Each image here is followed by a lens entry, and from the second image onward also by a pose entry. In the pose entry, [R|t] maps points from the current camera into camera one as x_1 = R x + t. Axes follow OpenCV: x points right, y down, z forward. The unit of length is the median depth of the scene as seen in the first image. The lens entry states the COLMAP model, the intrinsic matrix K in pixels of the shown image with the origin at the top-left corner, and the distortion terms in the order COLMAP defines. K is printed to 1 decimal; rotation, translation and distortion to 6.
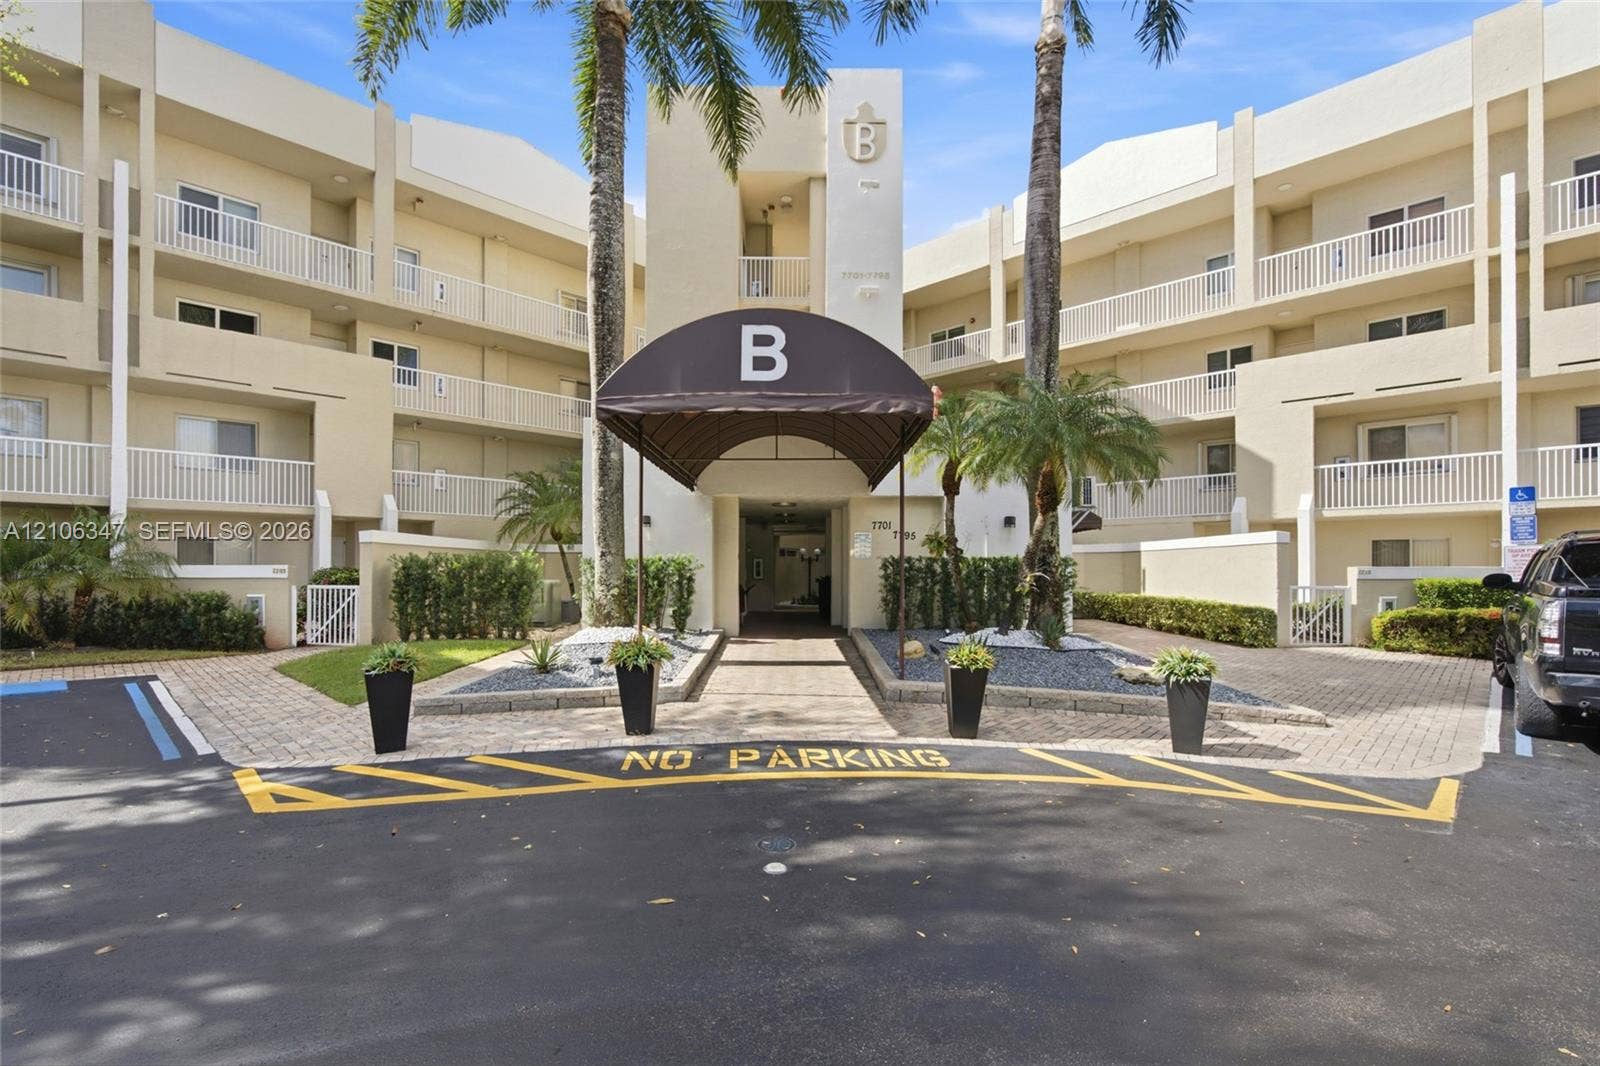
lens RADIAL K [[719.8, 0, 804.4], [0, 719.8, 556.1], [0, 0, 1]] dist [-0.000664, 0.000298]
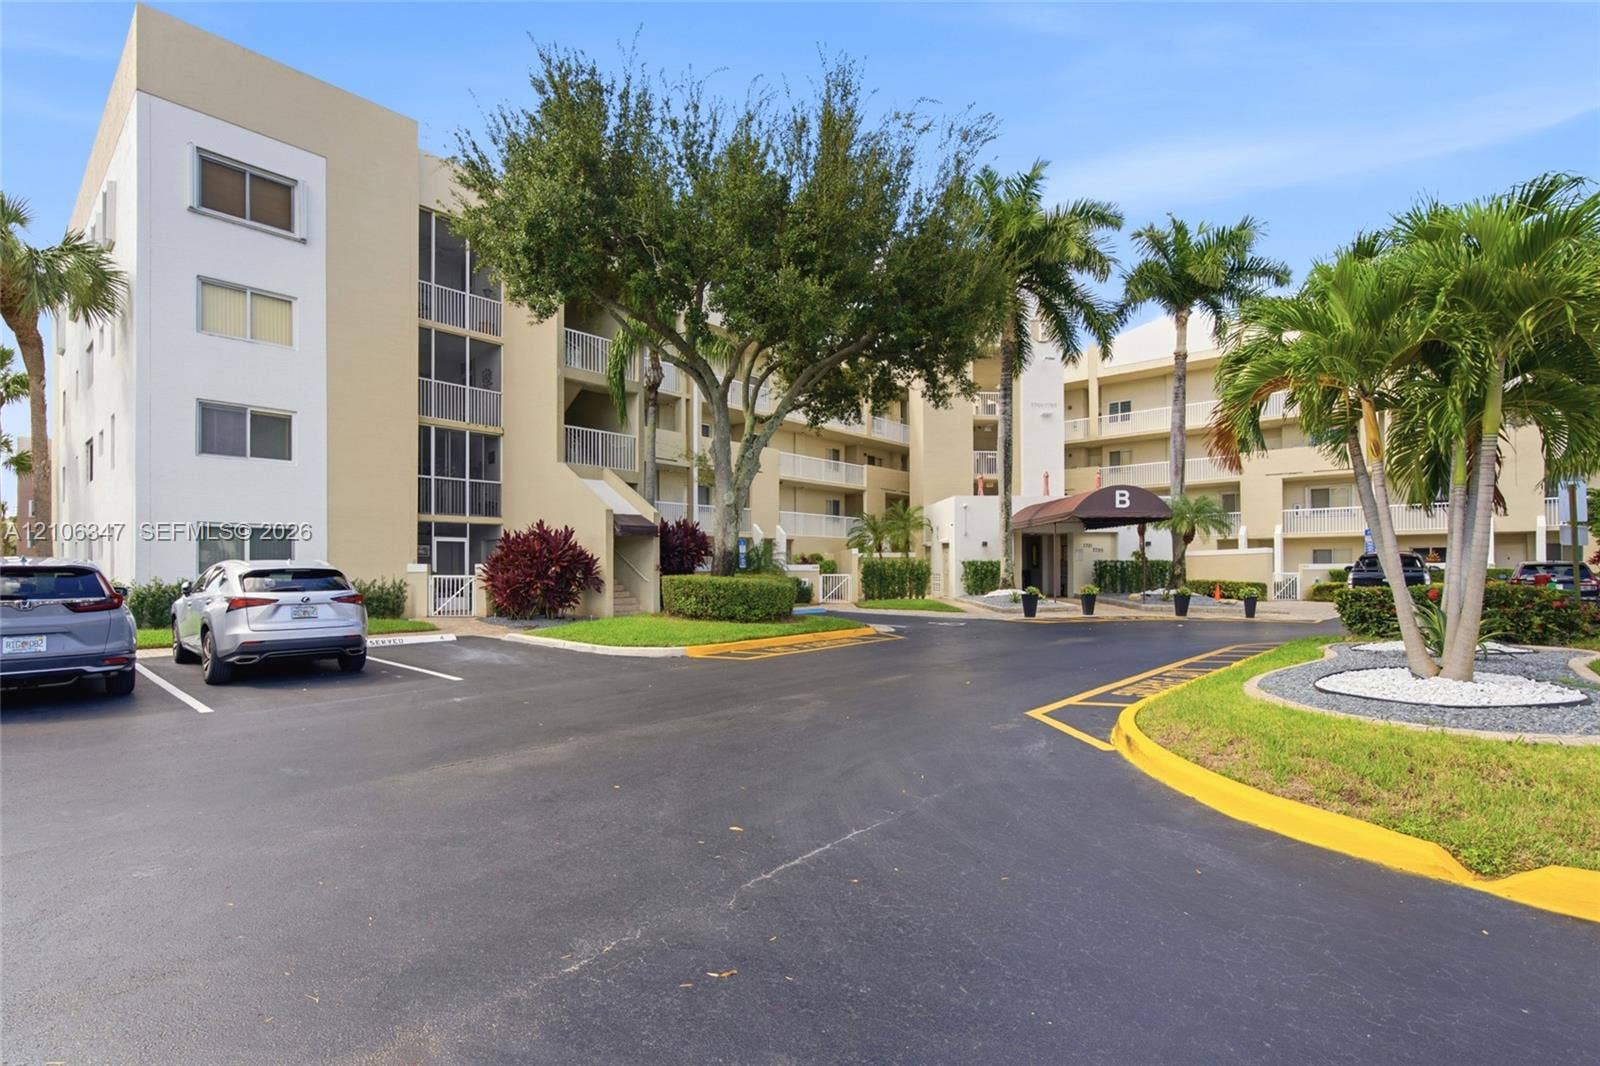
lens RADIAL K [[744.2, 0, 797.5], [0, 744.2, 562.0], [0, 0, 1]] dist [-0.002362, 0.000008]
pose [[0.998997, -0.002838, 0.044678, -0.881925], [0.002409, 0.999951, 0.009639, -0.017234], [-0.044703, -0.009522, 0.998955, -1.209641]]
